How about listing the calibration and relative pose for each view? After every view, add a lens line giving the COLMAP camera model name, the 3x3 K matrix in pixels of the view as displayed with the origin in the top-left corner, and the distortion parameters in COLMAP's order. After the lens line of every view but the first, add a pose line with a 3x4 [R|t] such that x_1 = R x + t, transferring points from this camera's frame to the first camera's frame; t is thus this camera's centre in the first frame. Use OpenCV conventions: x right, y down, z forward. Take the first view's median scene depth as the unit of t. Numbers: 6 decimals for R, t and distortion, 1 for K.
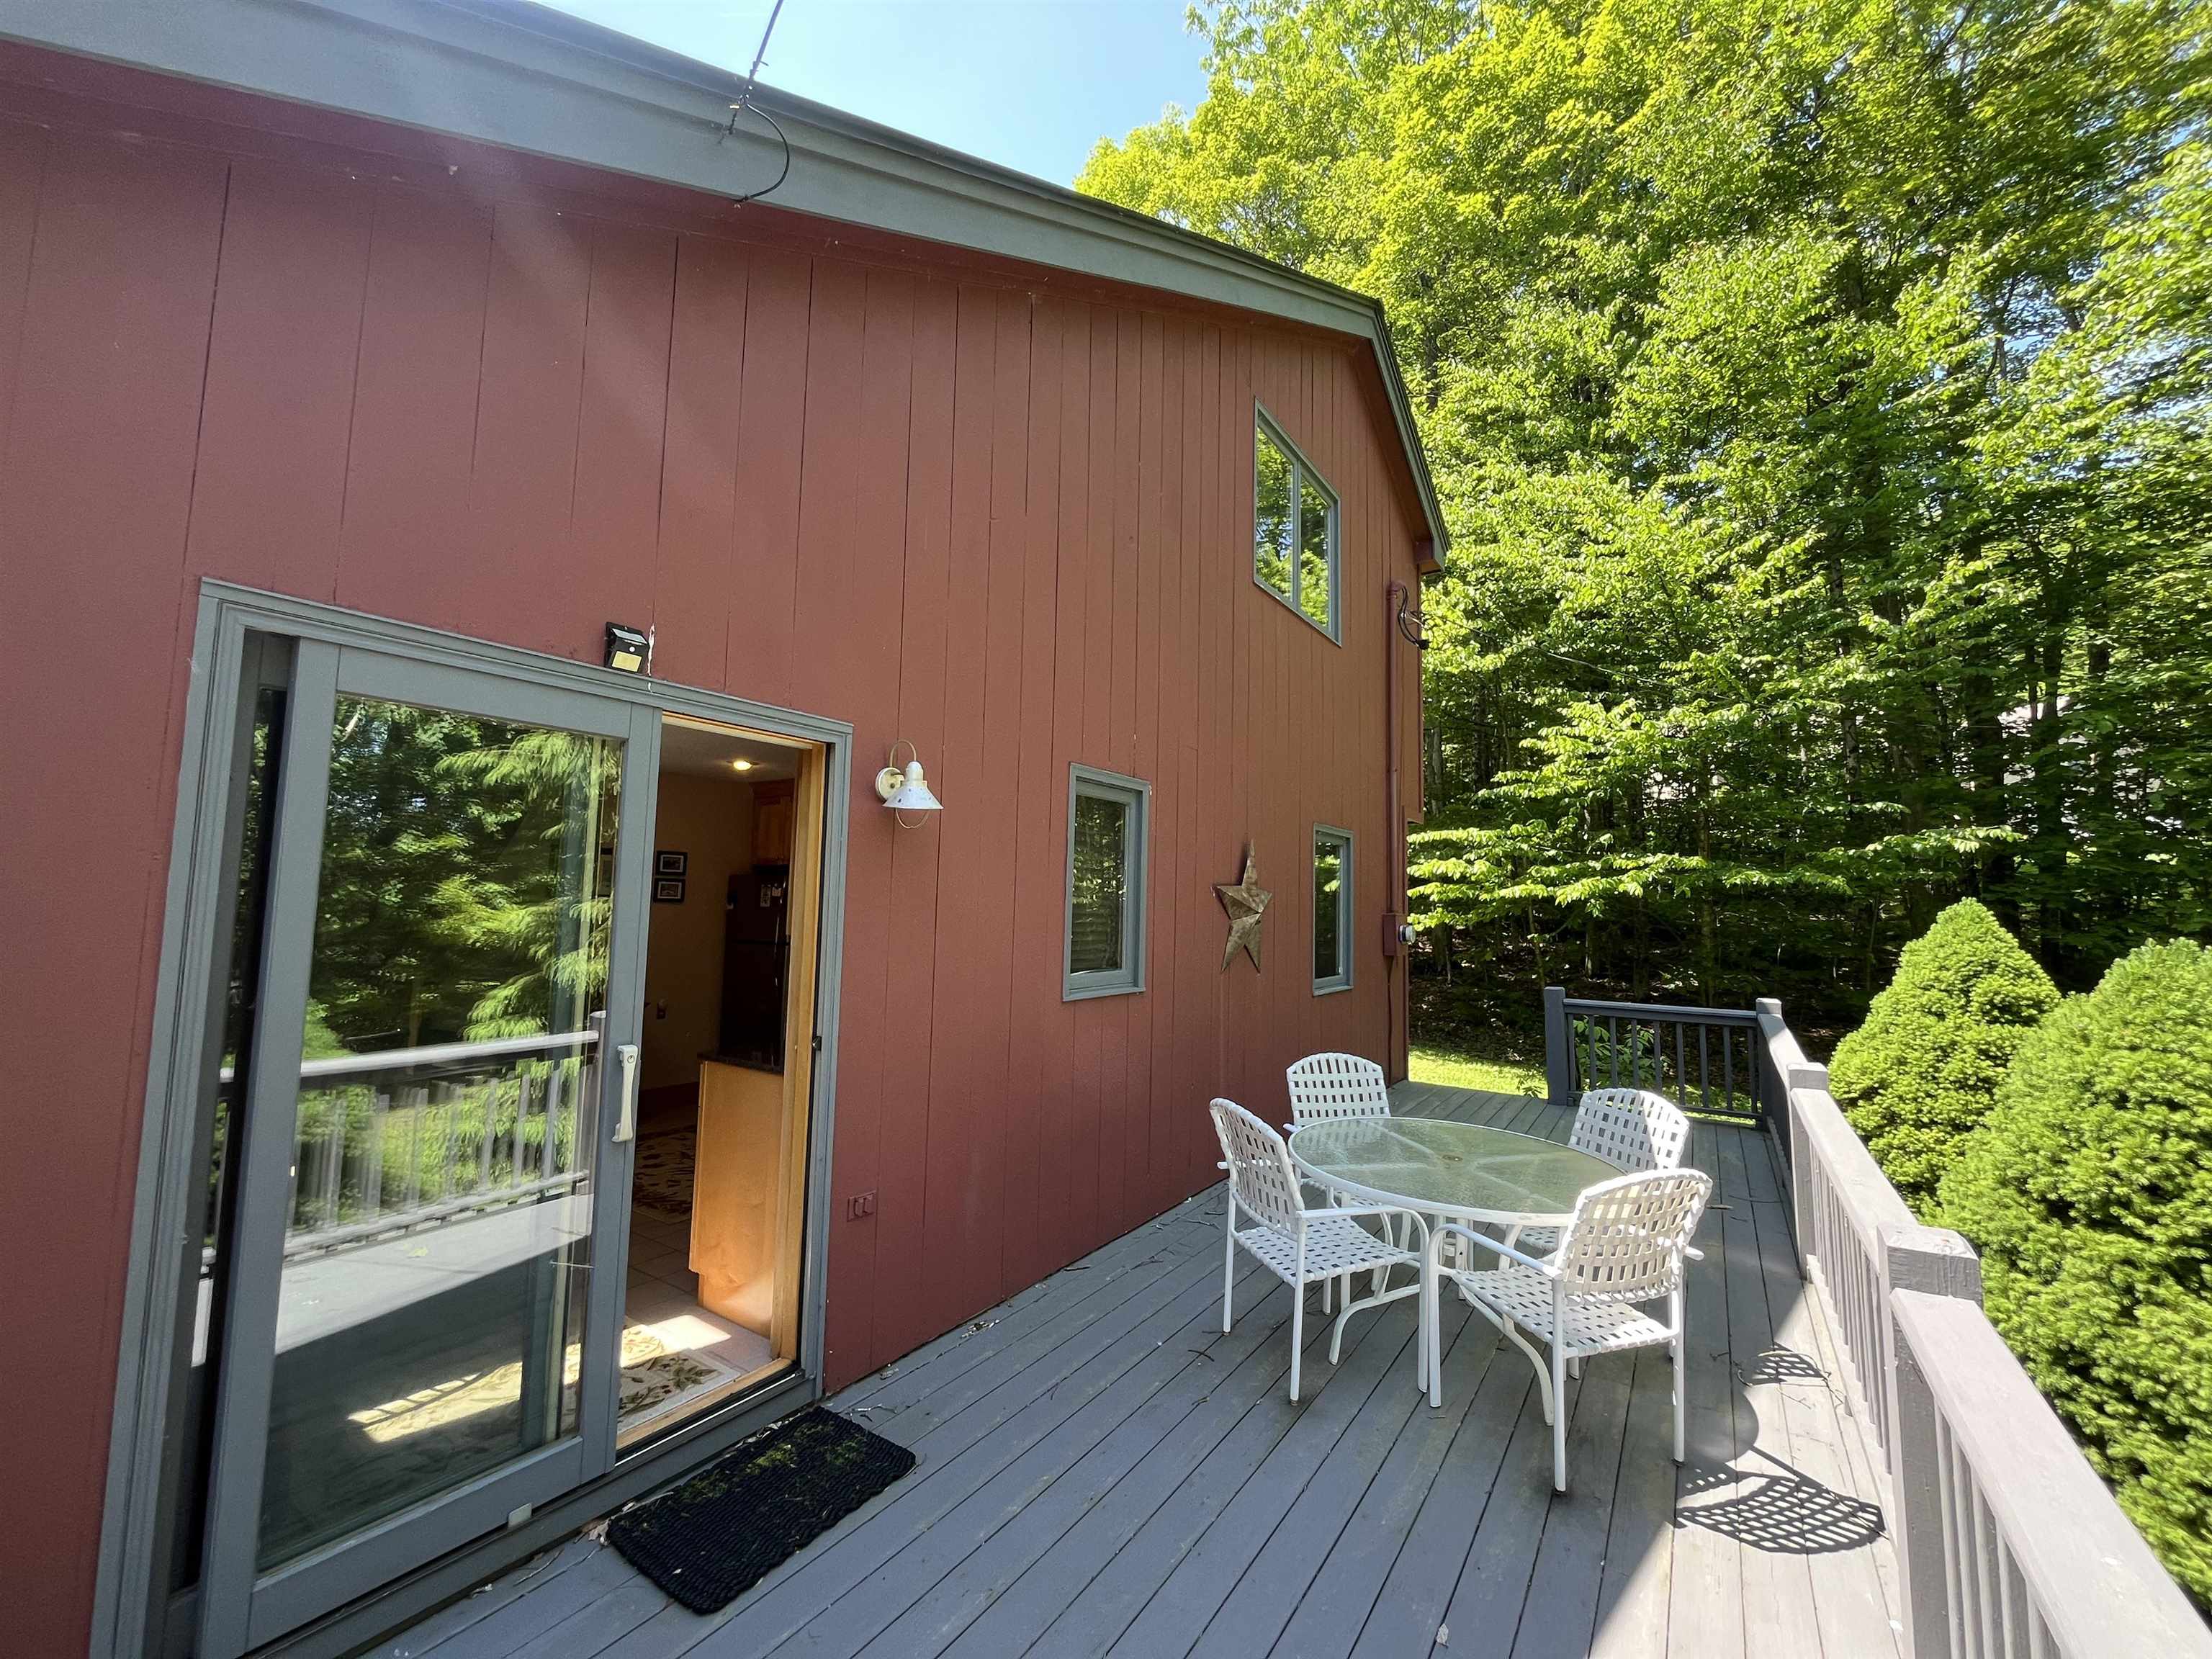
lens RADIAL K [[889.6, 0, 1102.1], [0, 889.6, 827.3], [0, 0, 1]] dist [-0.000526, -0.000163]
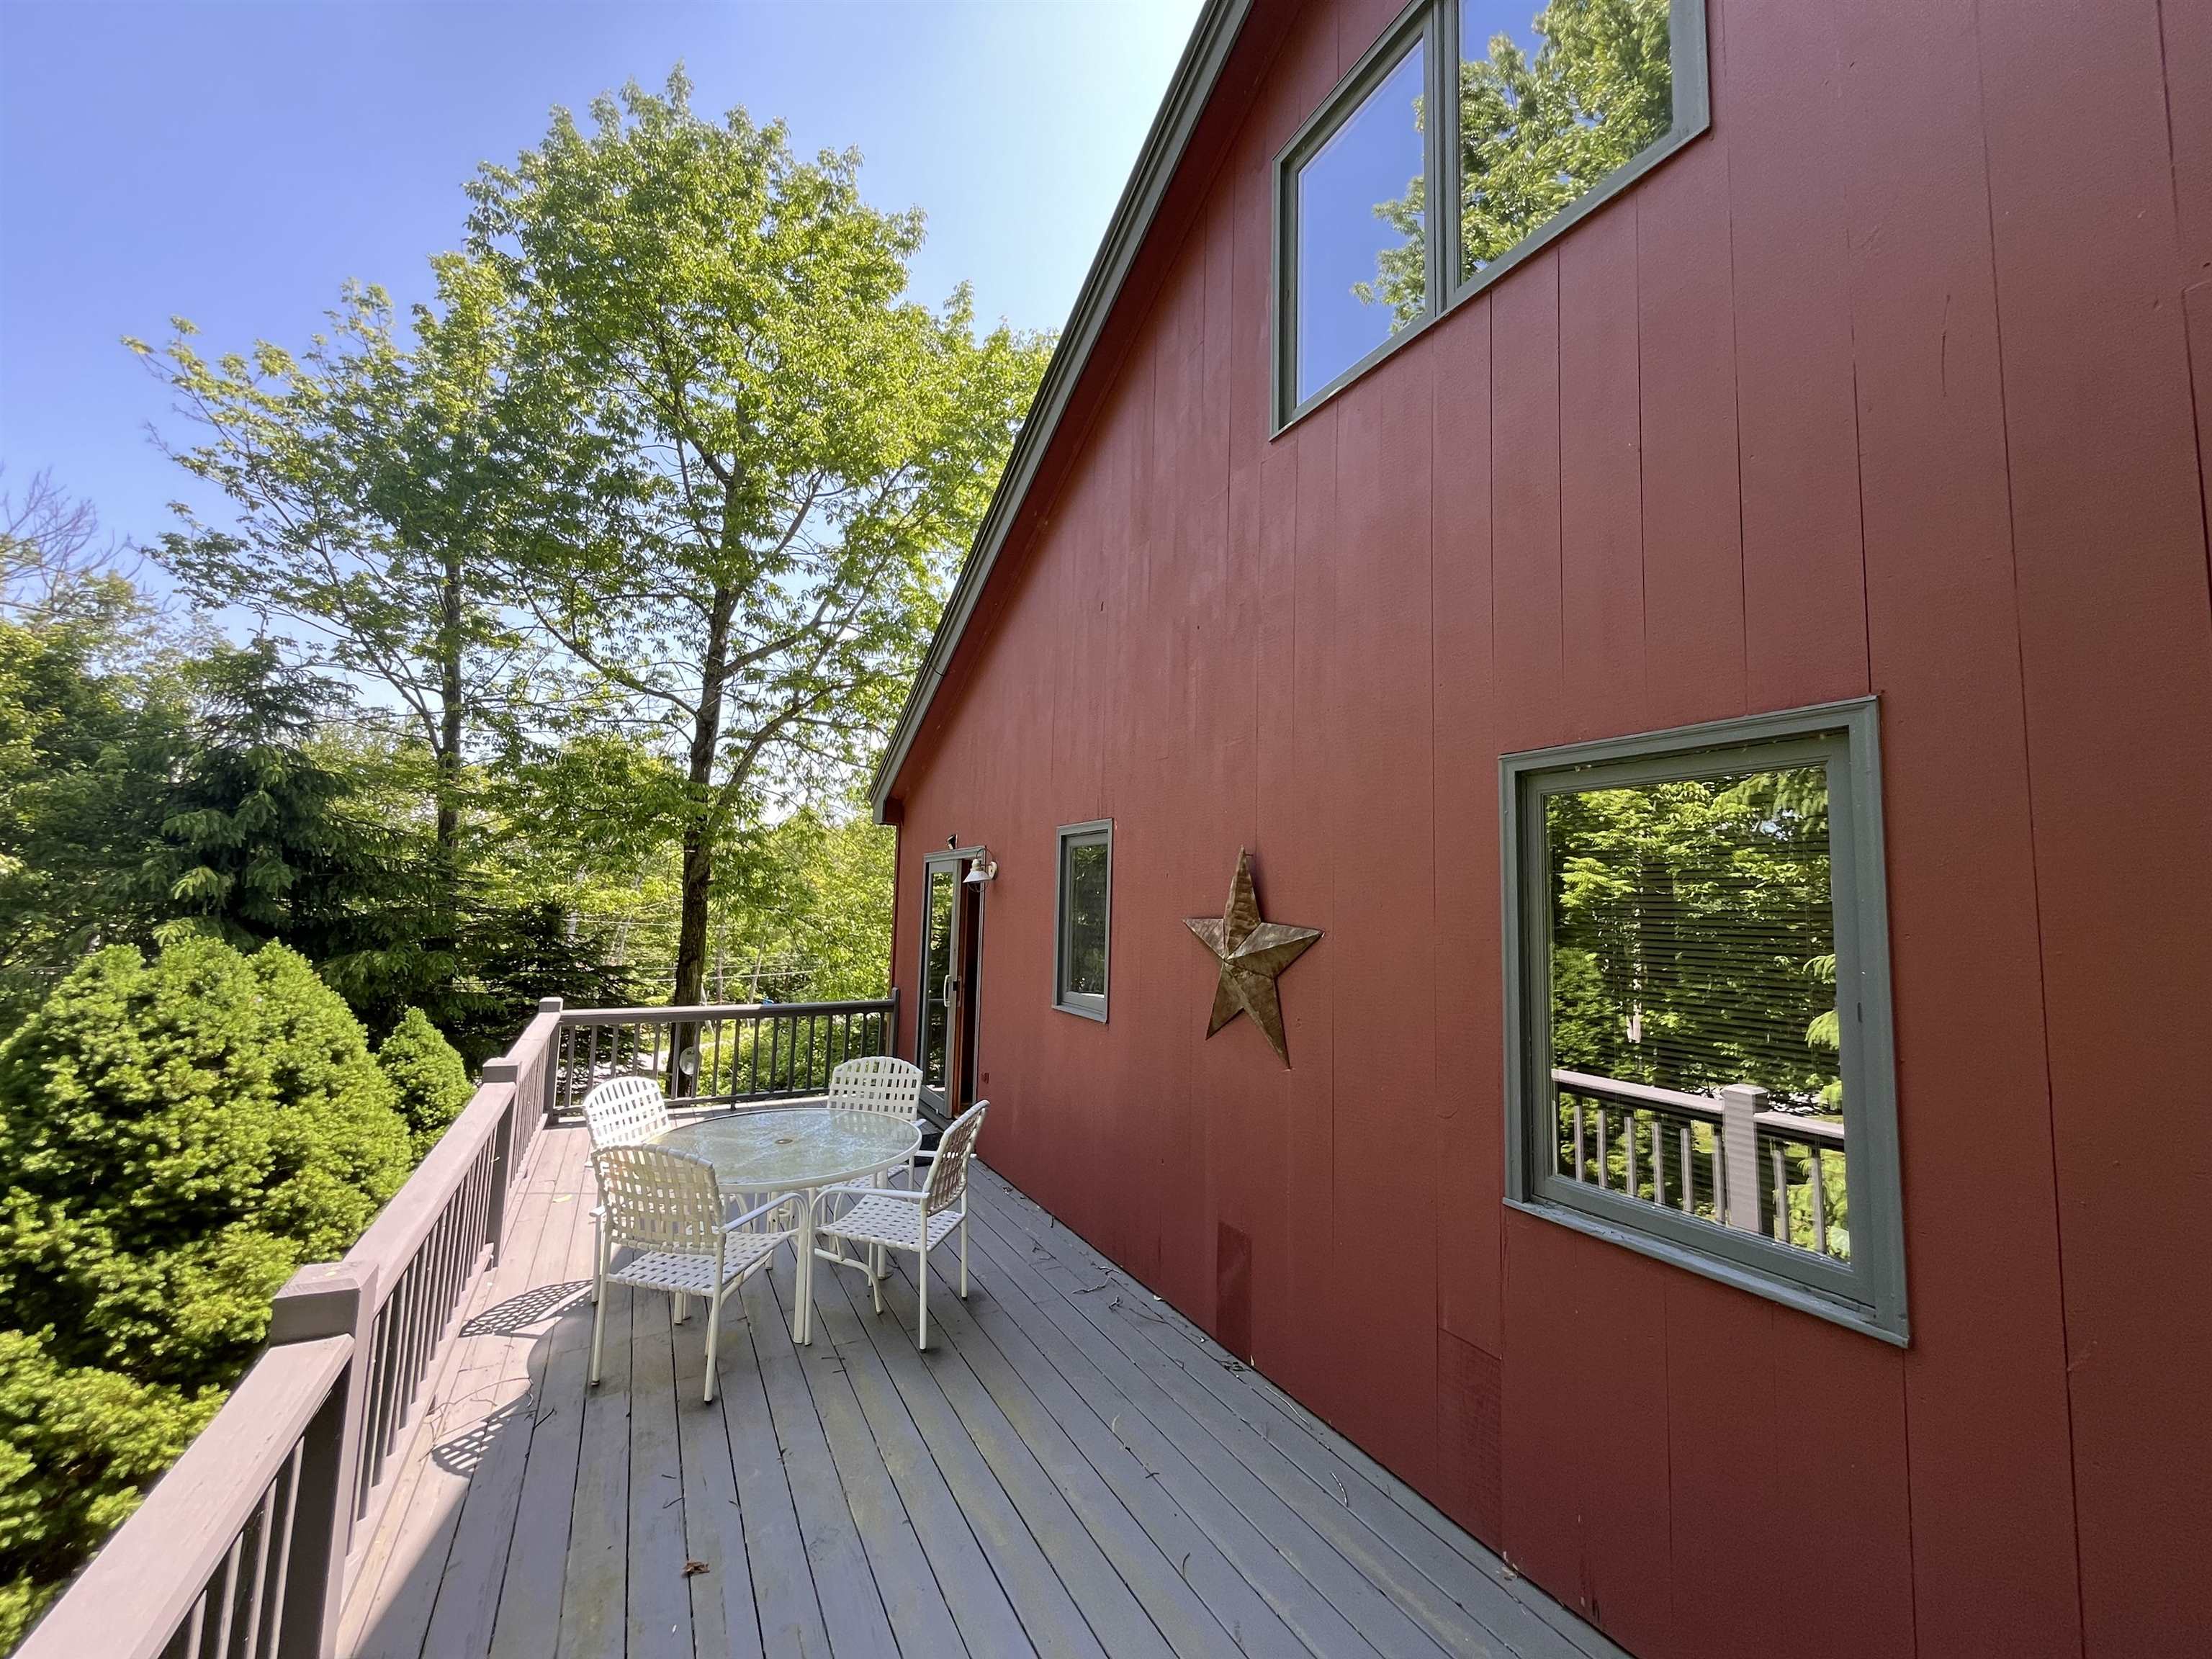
lens RADIAL K [[889.6, 0, 1102.1], [0, 889.6, 827.3], [0, 0, 1]] dist [-0.000526, -0.000163]
pose [[-0.476650, -0.122978, -0.870449, 1.644916], [0.034239, 0.986818, -0.158168, 0.206373], [0.878426, -0.105194, -0.466157, 2.534239]]
